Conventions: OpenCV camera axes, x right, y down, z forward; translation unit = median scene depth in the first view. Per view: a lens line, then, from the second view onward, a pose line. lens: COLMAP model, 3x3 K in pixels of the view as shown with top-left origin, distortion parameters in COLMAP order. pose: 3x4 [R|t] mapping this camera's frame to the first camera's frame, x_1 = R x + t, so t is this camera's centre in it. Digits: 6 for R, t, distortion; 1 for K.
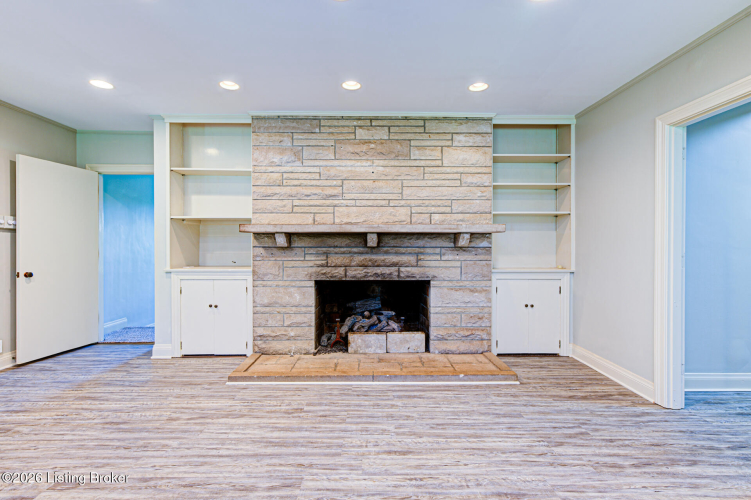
lens RADIAL K [[353.2, 0, 375.5], [0, 353.2, 250.0], [0, 0, 1]] dist [0.009536, 0.000390]
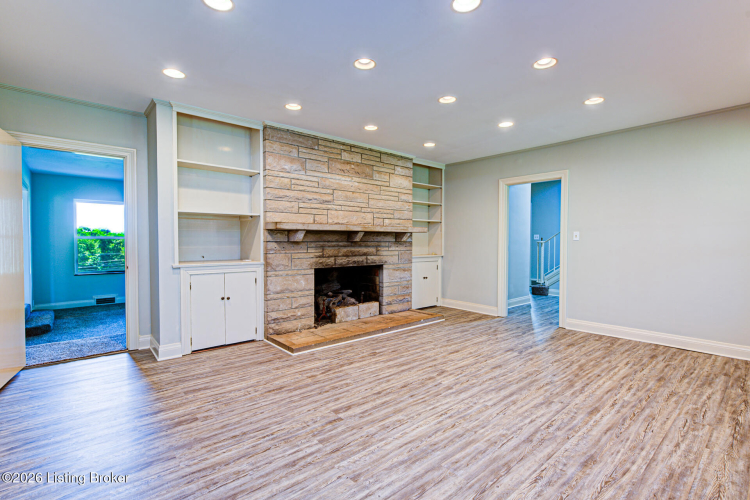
lens RADIAL K [[352.8, 0, 375.0], [0, 352.8, 250.0], [0, 0, 1]] dist [0.009536, 0.000390]
pose [[0.758877, -0.016283, 0.651031, -0.816964], [0.001920, 0.999739, 0.022766, -0.007329], [-0.651231, -0.016026, 0.758710, -0.077084]]
